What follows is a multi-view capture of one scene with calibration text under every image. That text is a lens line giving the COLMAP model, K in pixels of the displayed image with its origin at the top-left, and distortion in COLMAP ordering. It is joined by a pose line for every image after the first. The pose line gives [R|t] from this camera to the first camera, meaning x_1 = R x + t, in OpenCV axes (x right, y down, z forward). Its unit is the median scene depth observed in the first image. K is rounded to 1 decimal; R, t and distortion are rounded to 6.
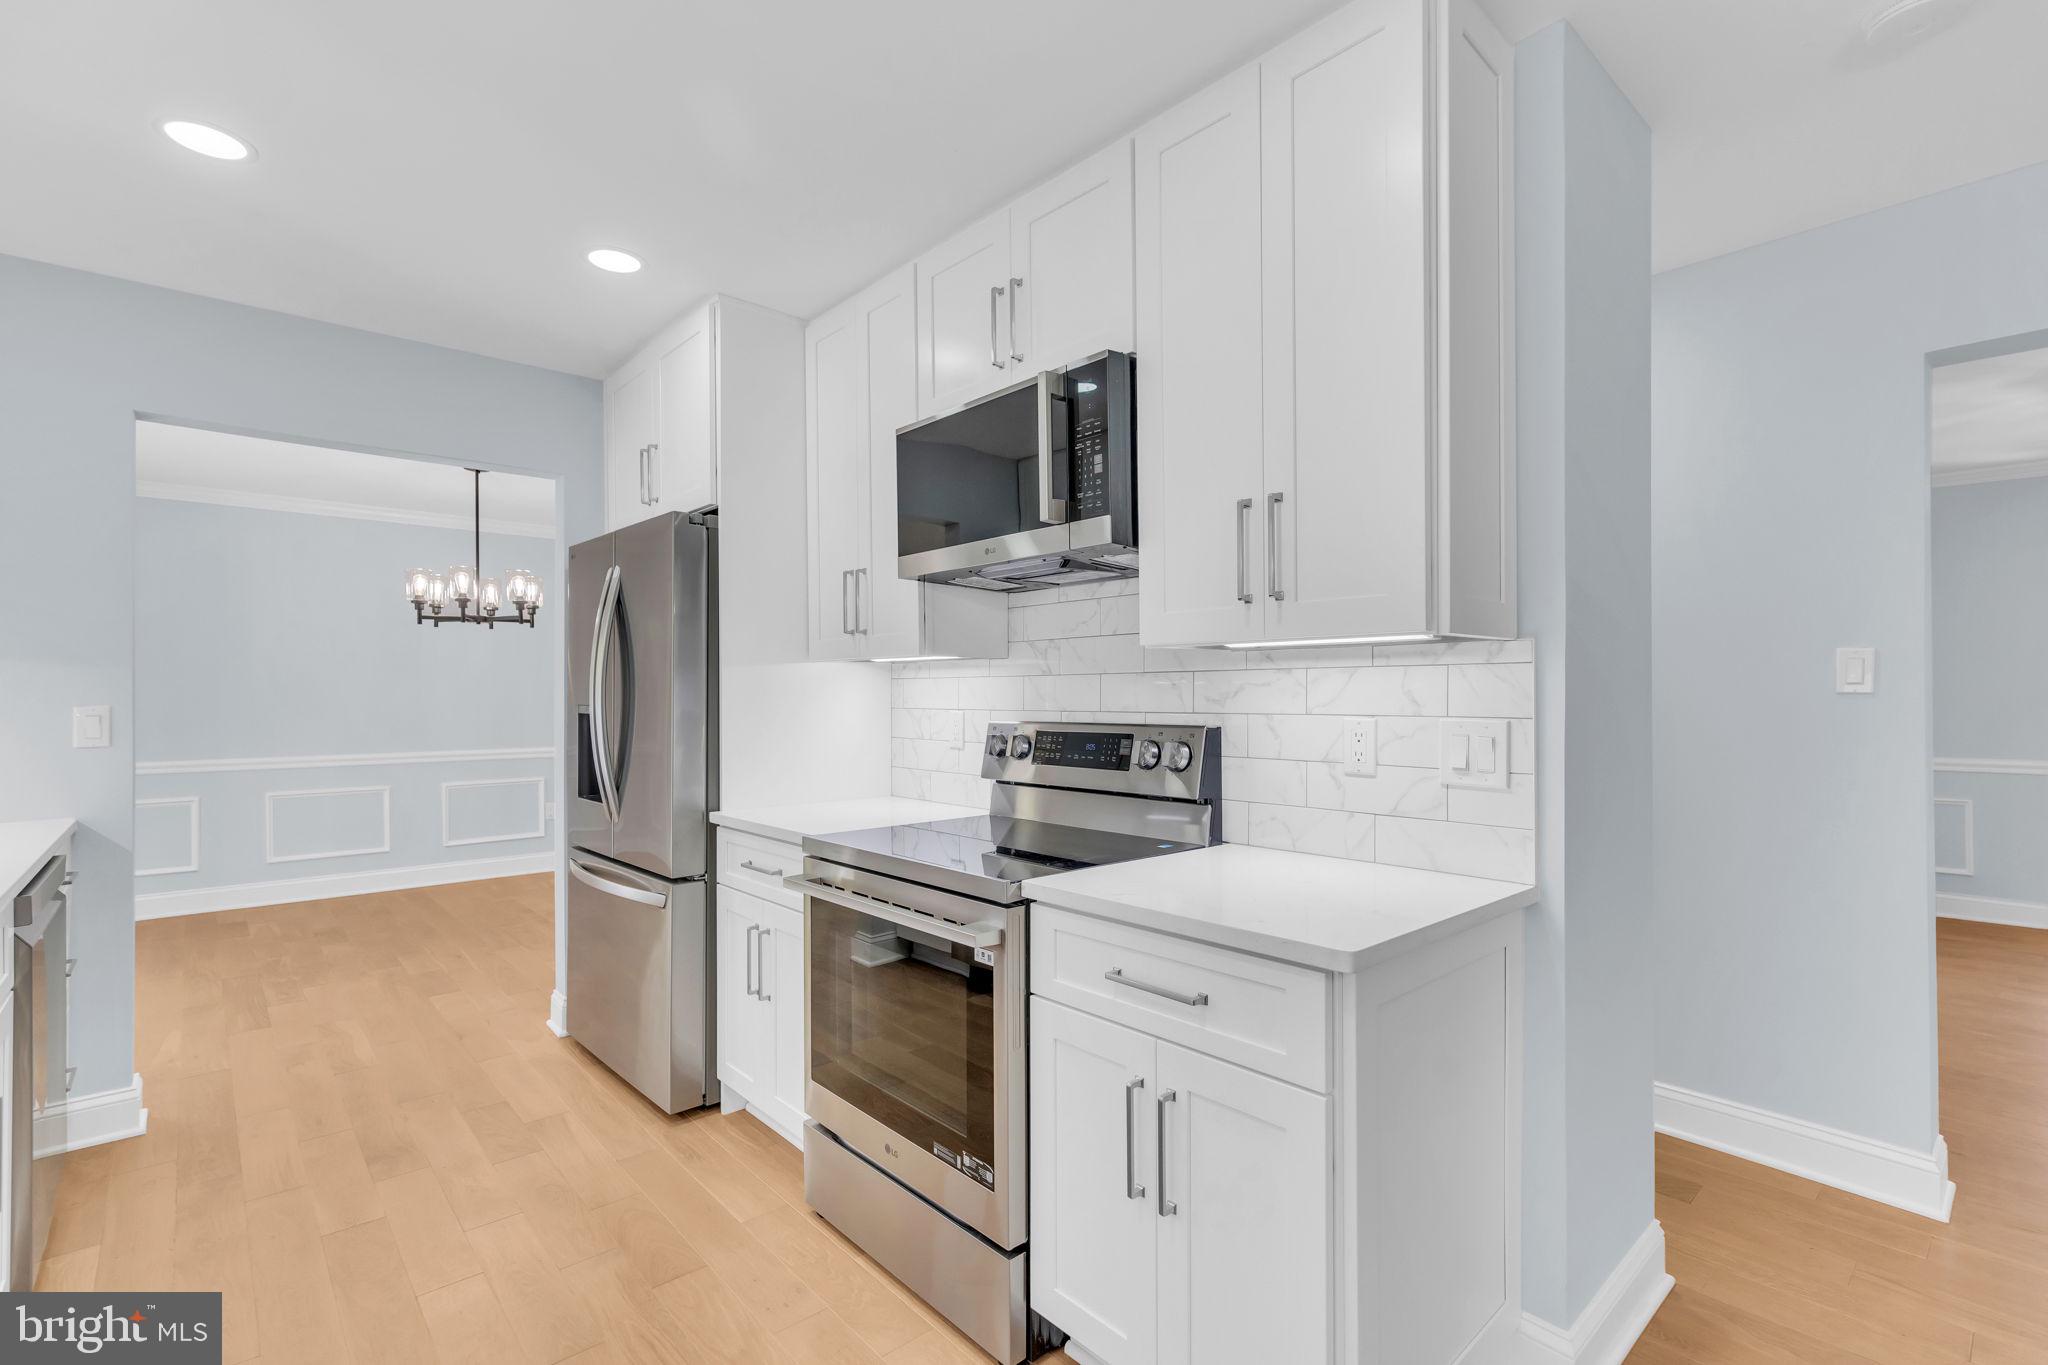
lens RADIAL K [[945.3, 0, 1024.0], [0, 945.3, 687.2], [0, 0, 1]] dist [-0.001469, 0.003910]
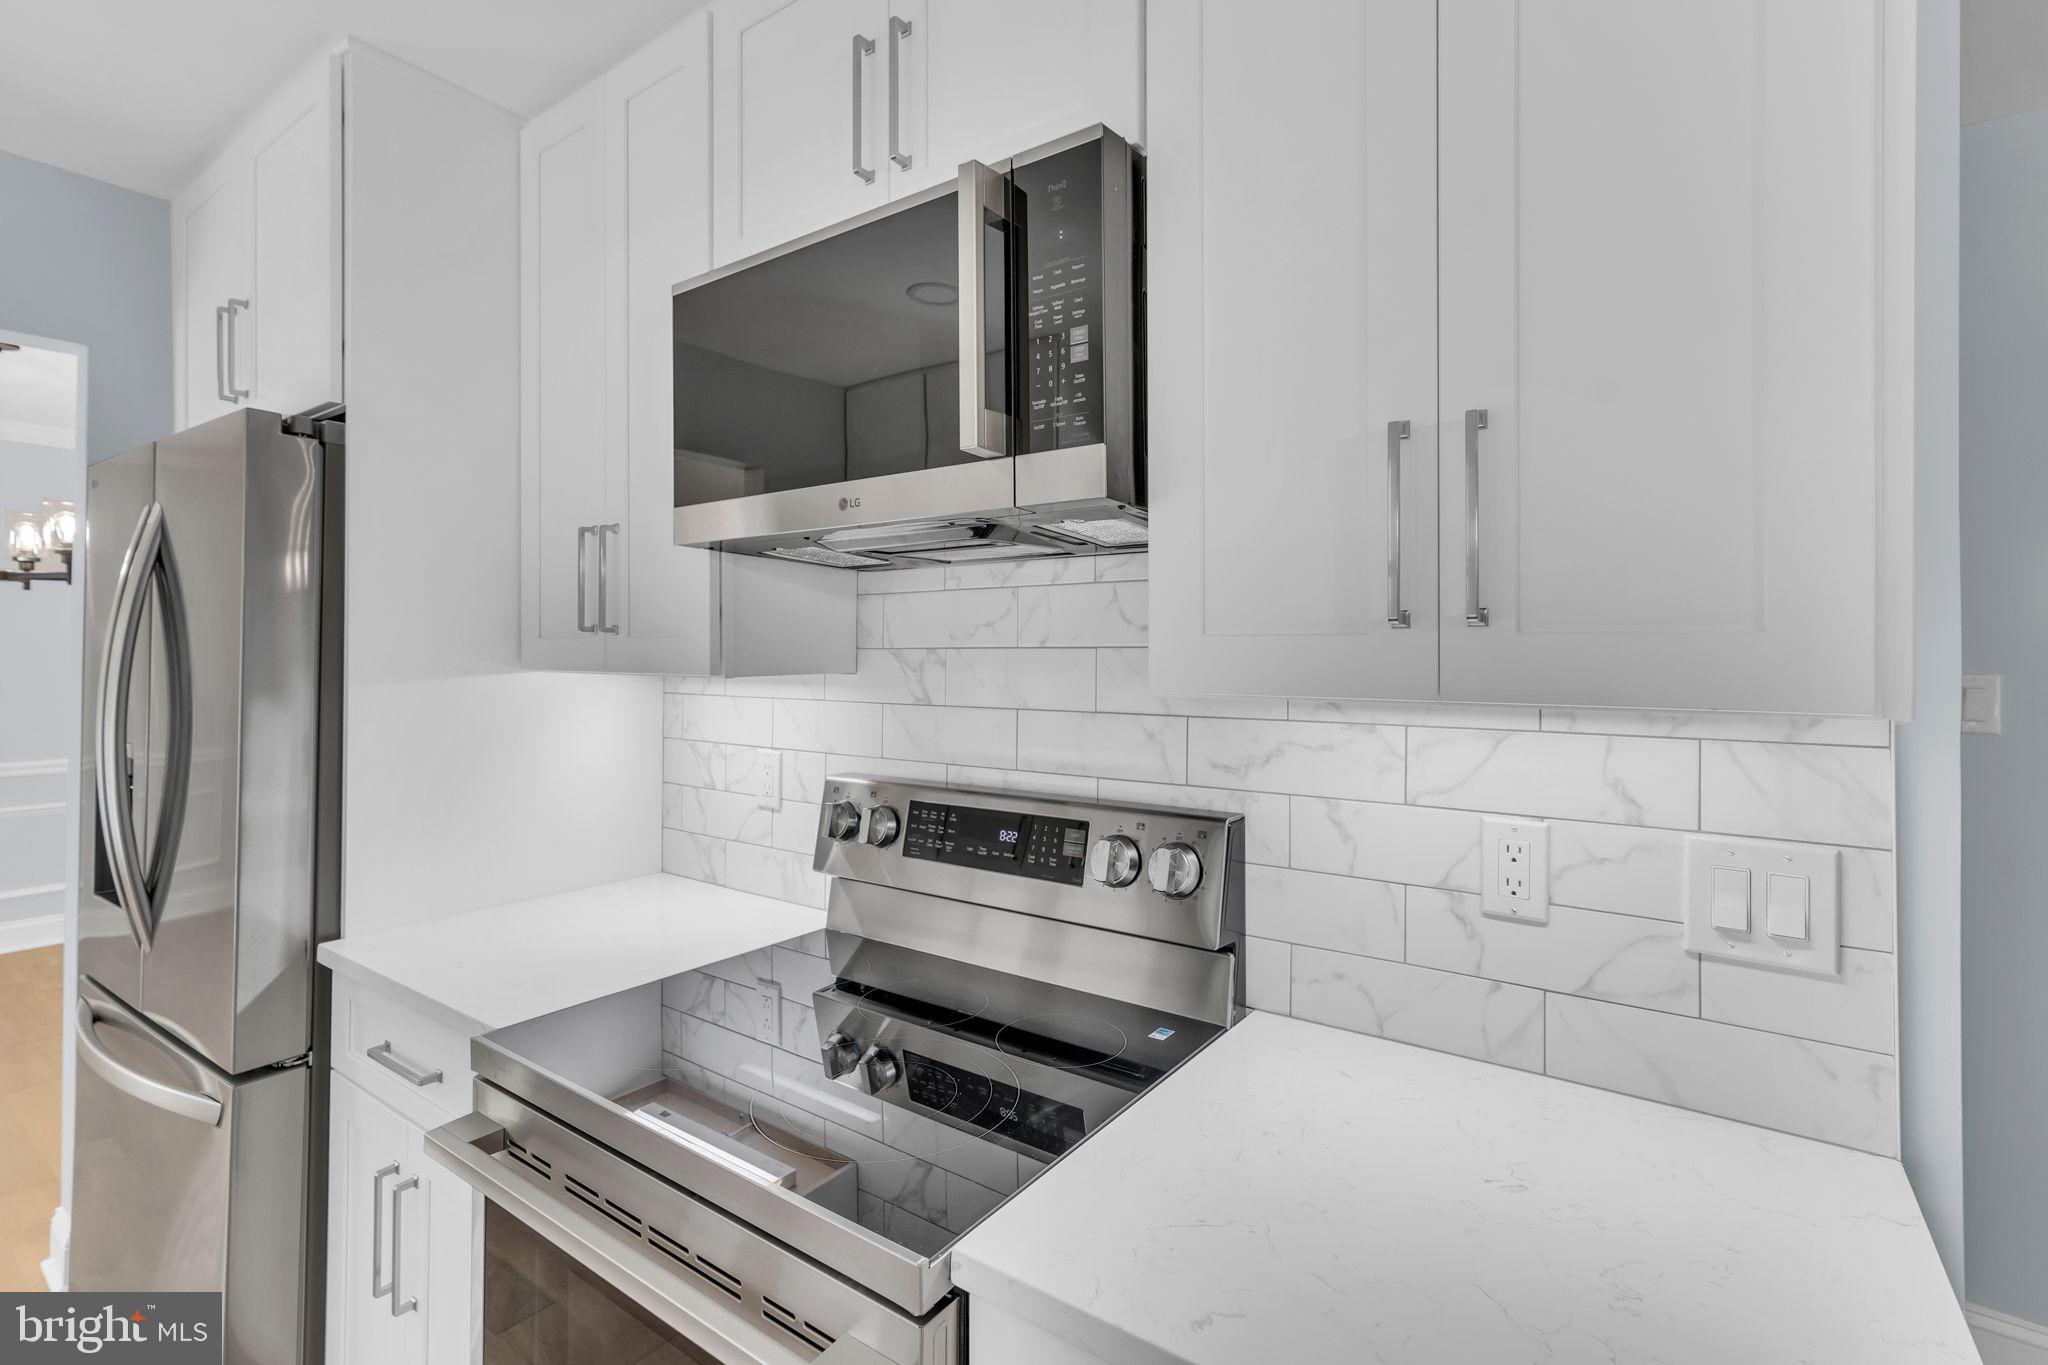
lens RADIAL K [[945.3, 0, 1027.2], [0, 945.3, 639.3], [0, 0, 1]] dist [-0.001469, 0.003910]
pose [[0.976042, 0.009859, 0.217357, -0.051103], [-0.008406, 0.999936, -0.007608, -0.058911], [-0.217418, 0.005598, 0.976062, 0.421143]]
